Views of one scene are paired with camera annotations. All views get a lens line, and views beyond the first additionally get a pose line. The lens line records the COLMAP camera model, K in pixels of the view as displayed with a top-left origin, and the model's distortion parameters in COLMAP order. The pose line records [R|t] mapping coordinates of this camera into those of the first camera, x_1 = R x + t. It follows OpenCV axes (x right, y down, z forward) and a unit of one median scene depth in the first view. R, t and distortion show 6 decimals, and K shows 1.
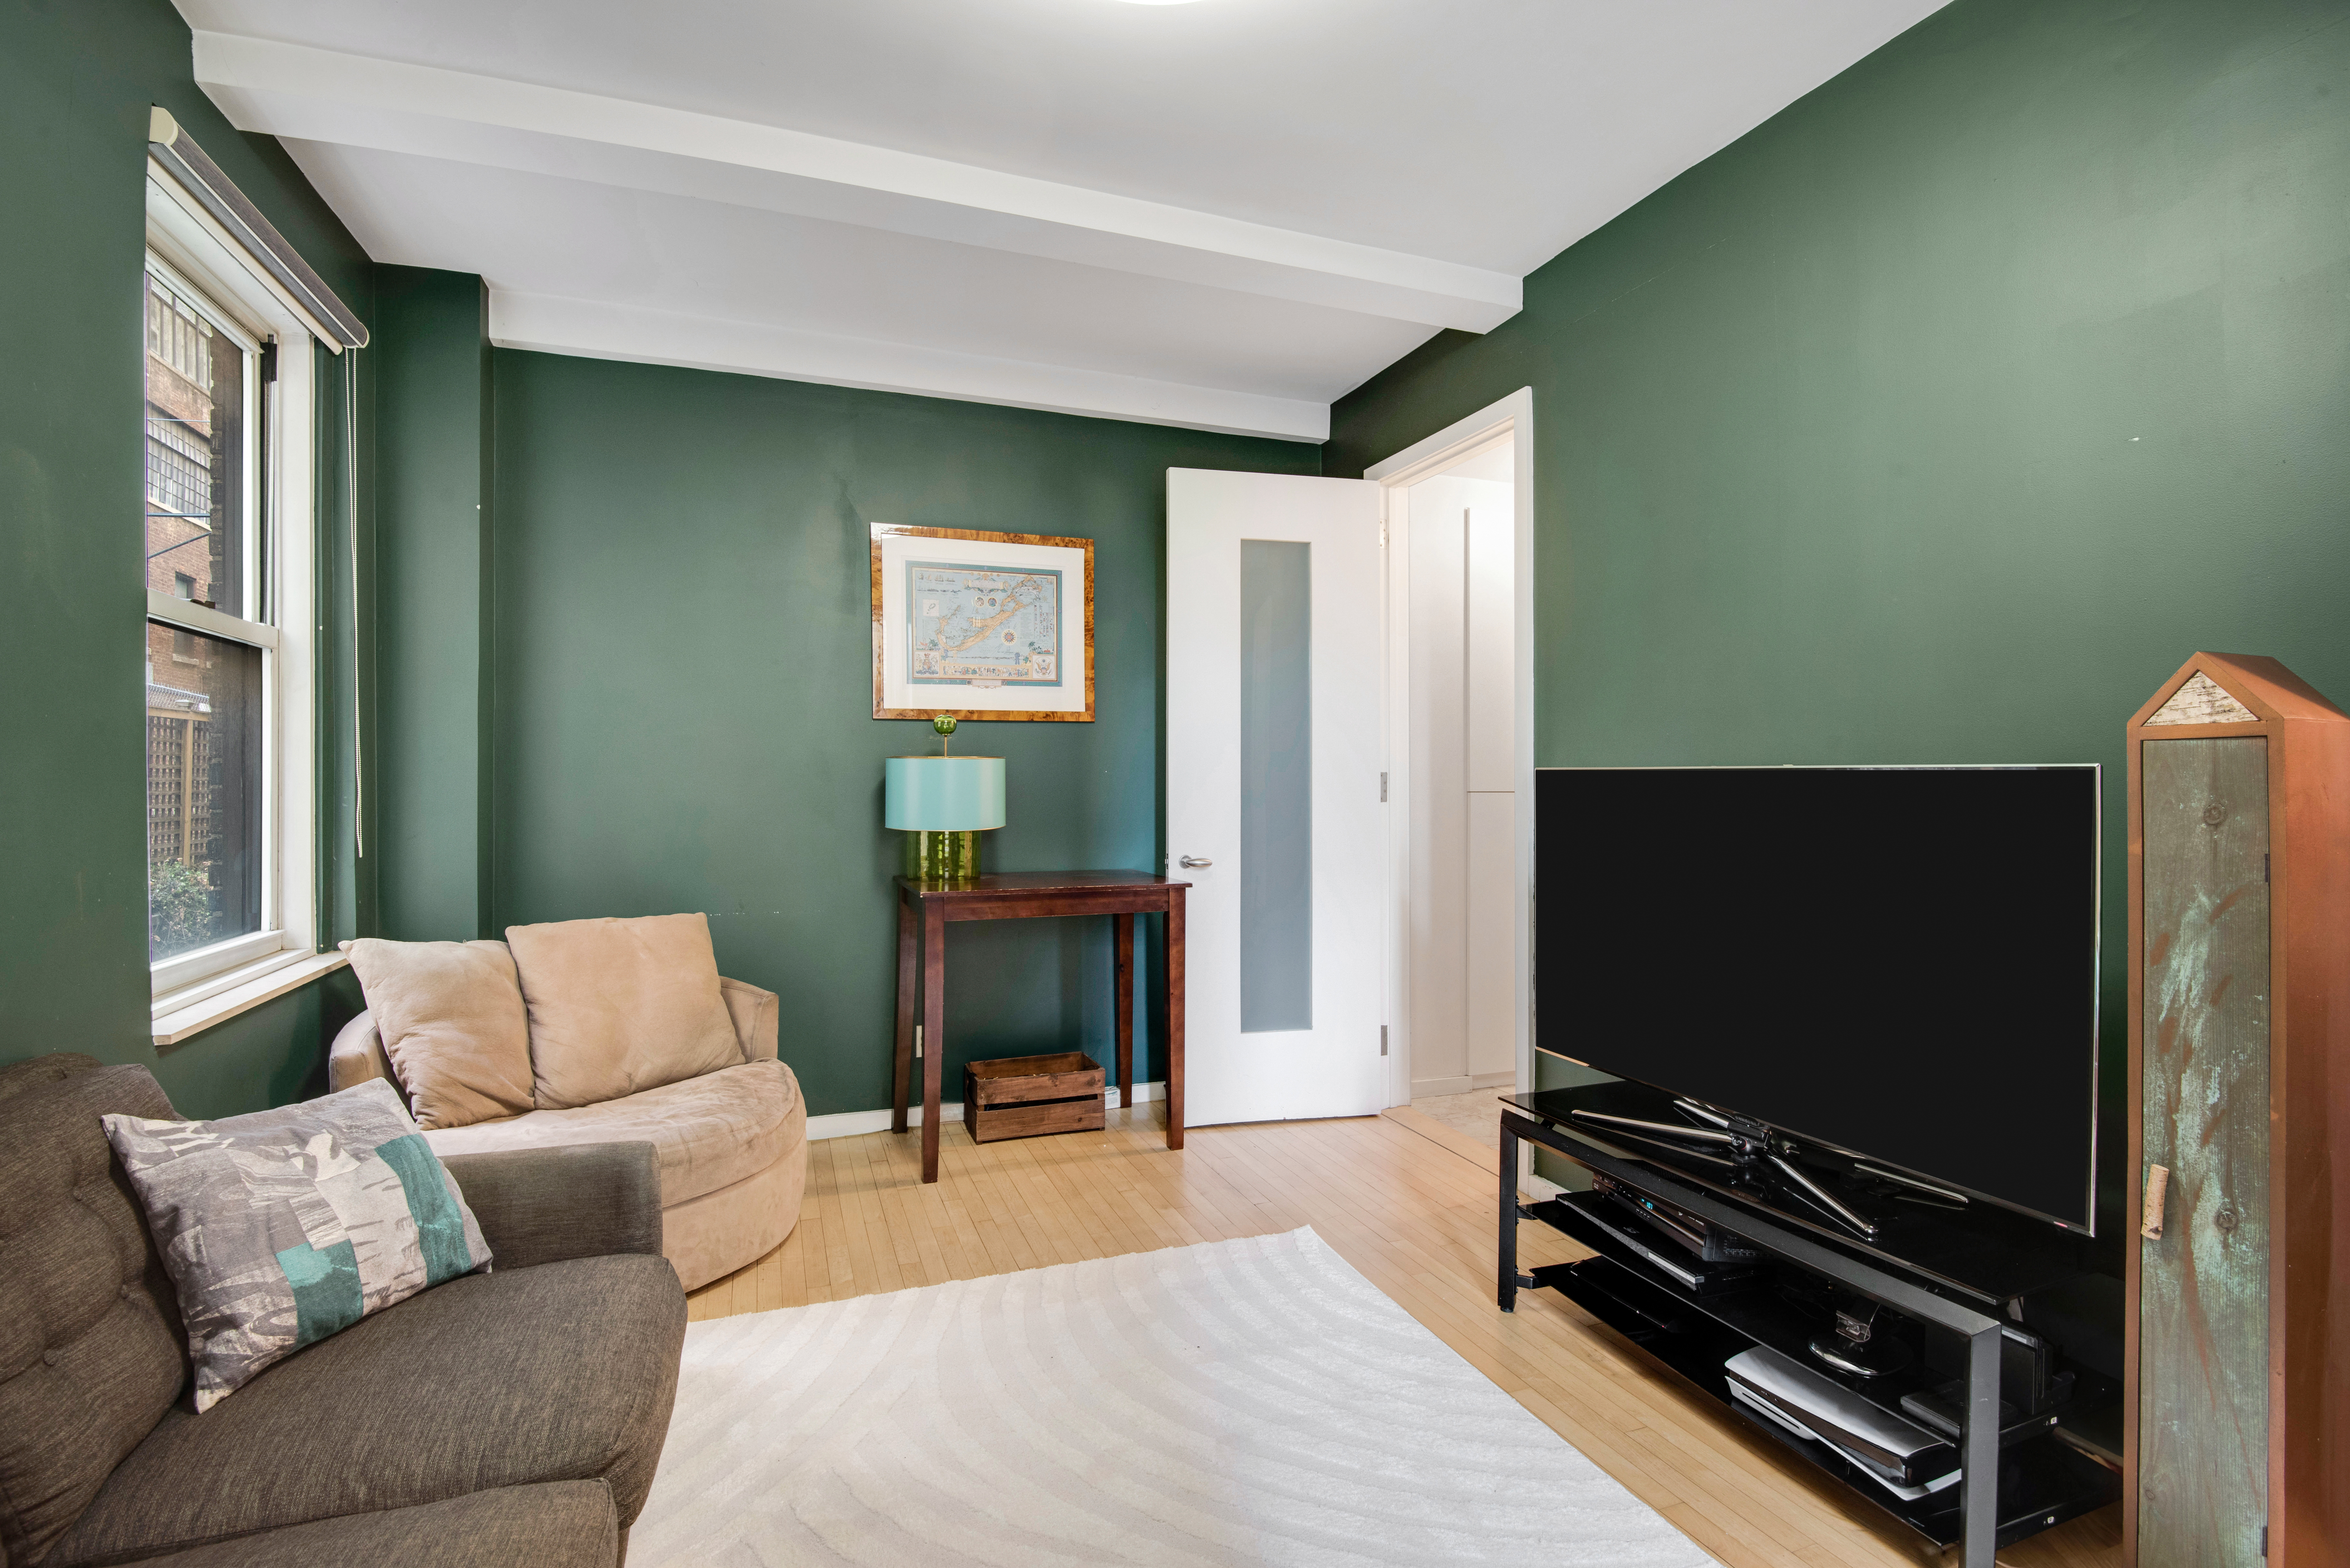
lens RADIAL K [[1094.4, 0, 1187.9], [0, 1094.4, 786.2], [0, 0, 1]] dist [-0.018638, -0.006351]
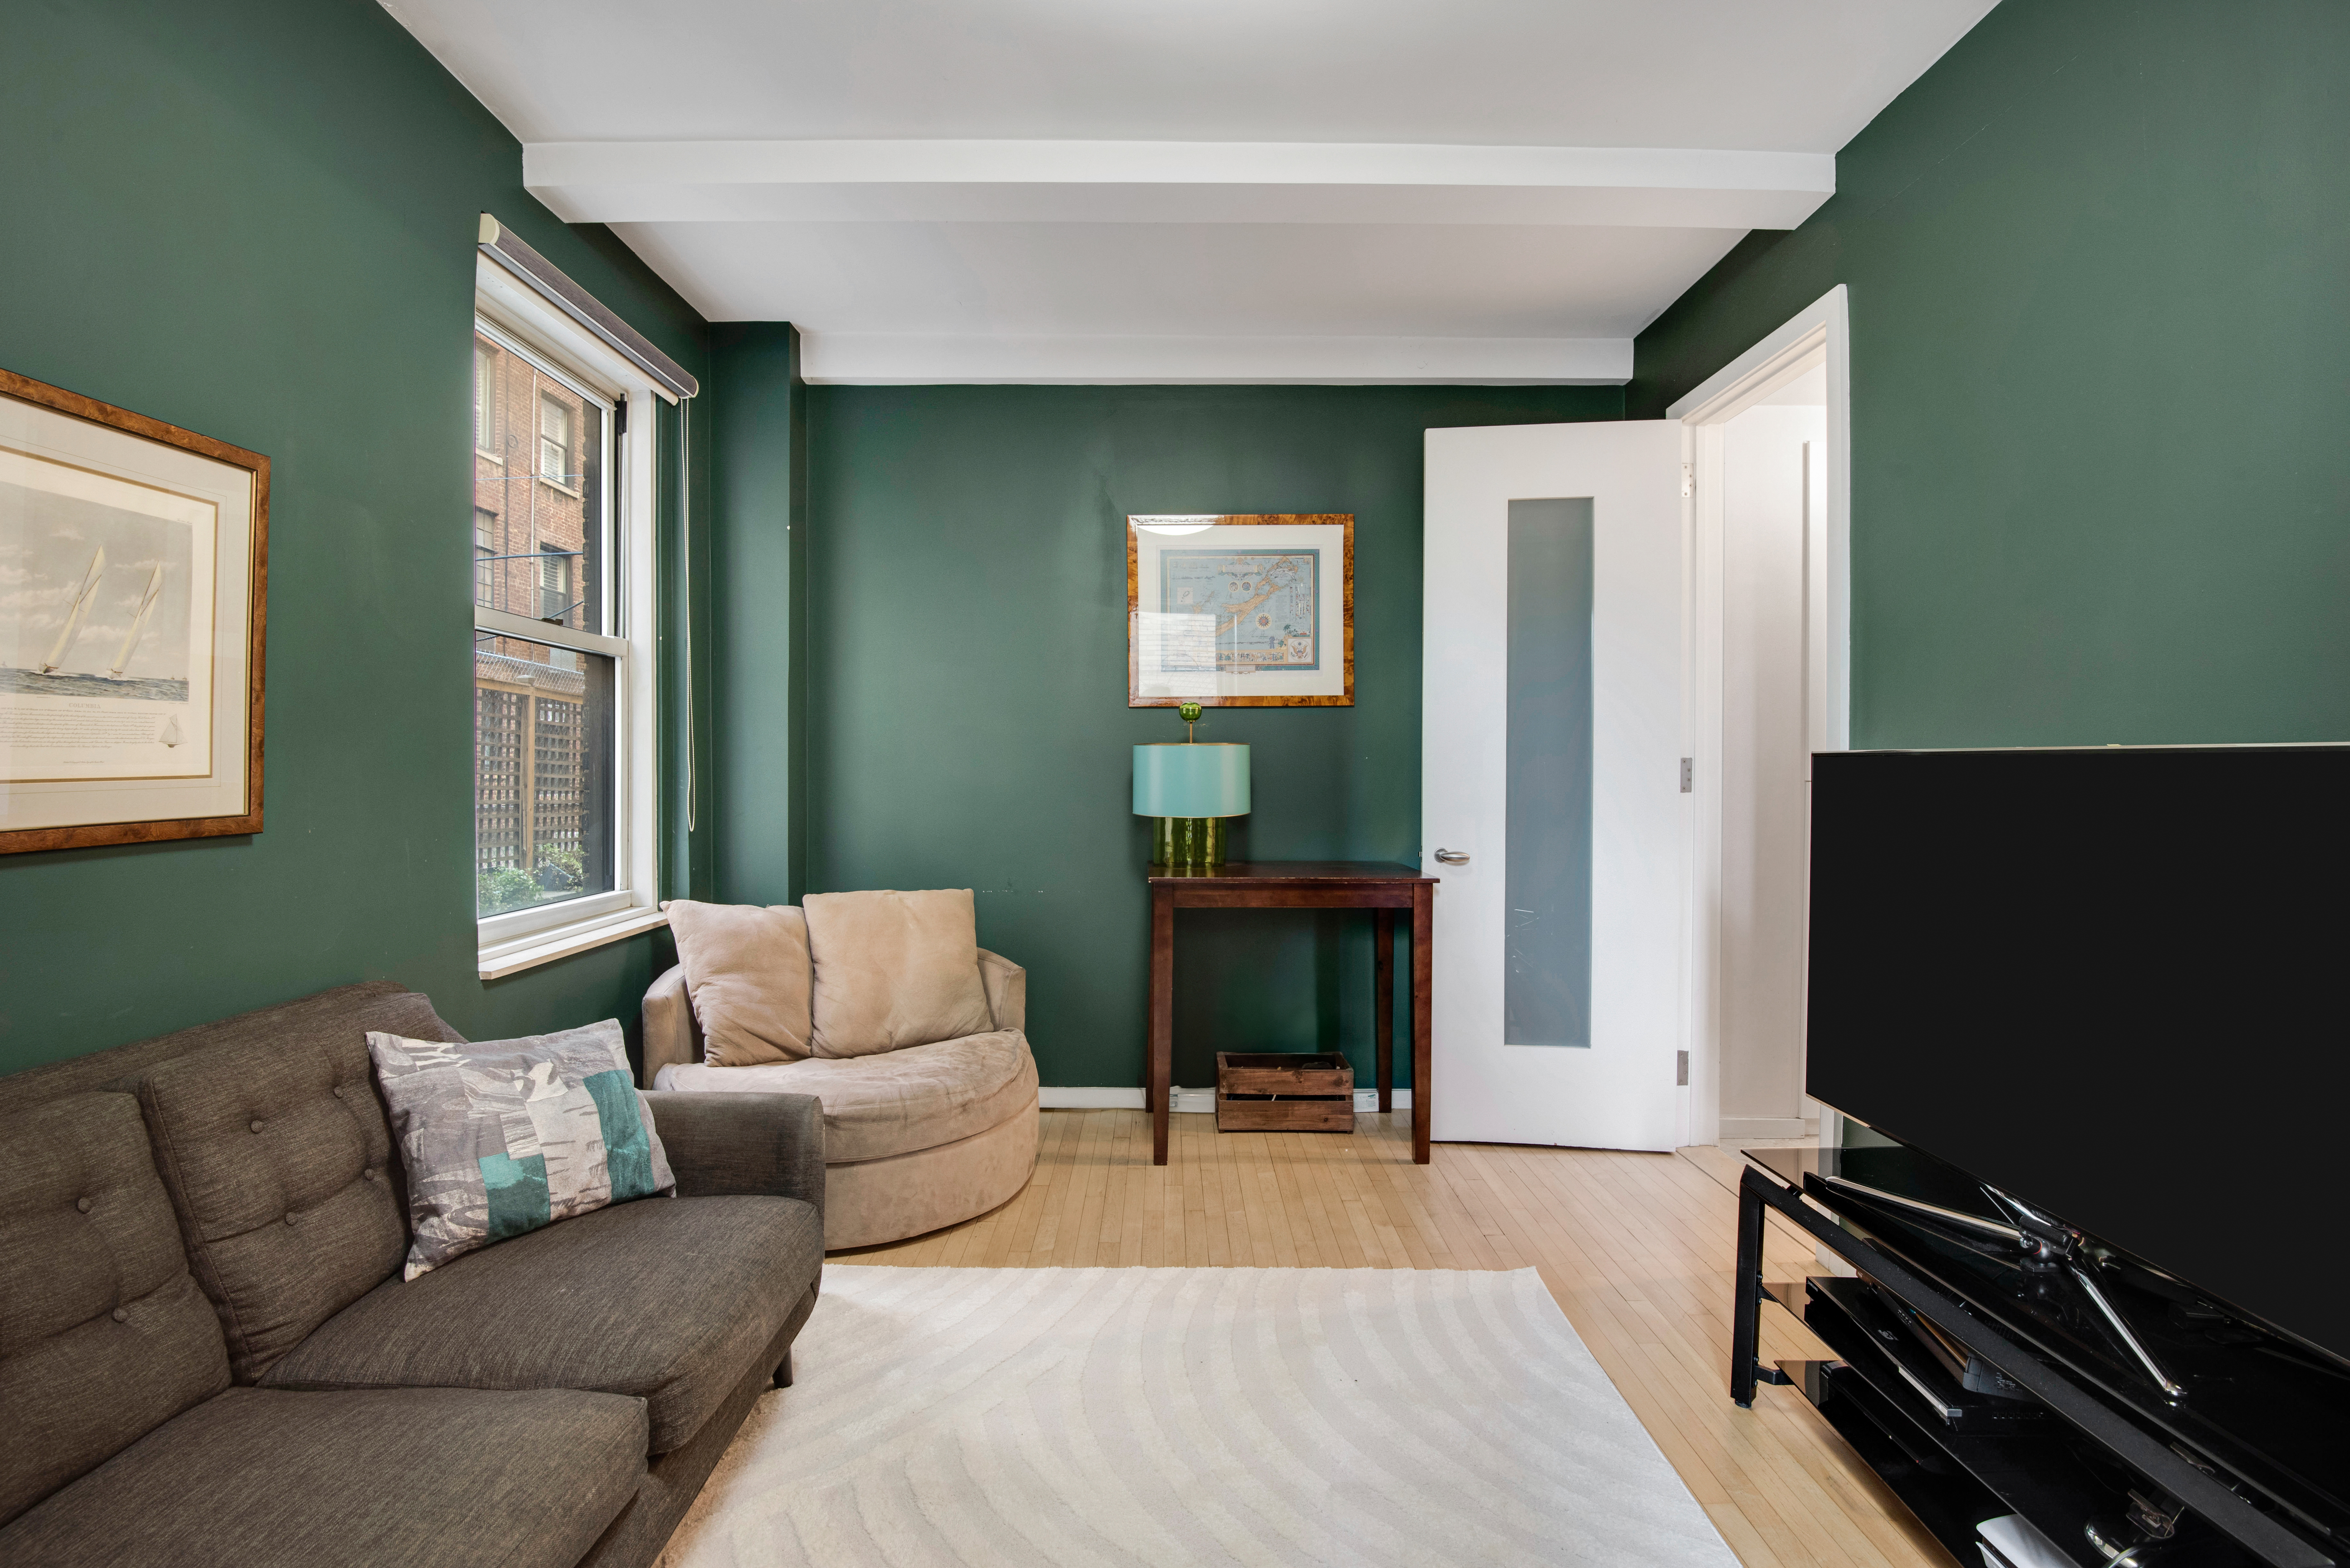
lens RADIAL K [[1094.4, 0, 1165.1], [0, 1094.4, 795.2], [0, 0, 1]] dist [-0.018638, -0.006351]
pose [[0.934183, 0.010450, -0.356642, 0.140437], [-0.003727, 0.999802, 0.019534, 0.001309], [0.356775, -0.016919, 0.934037, 0.069501]]
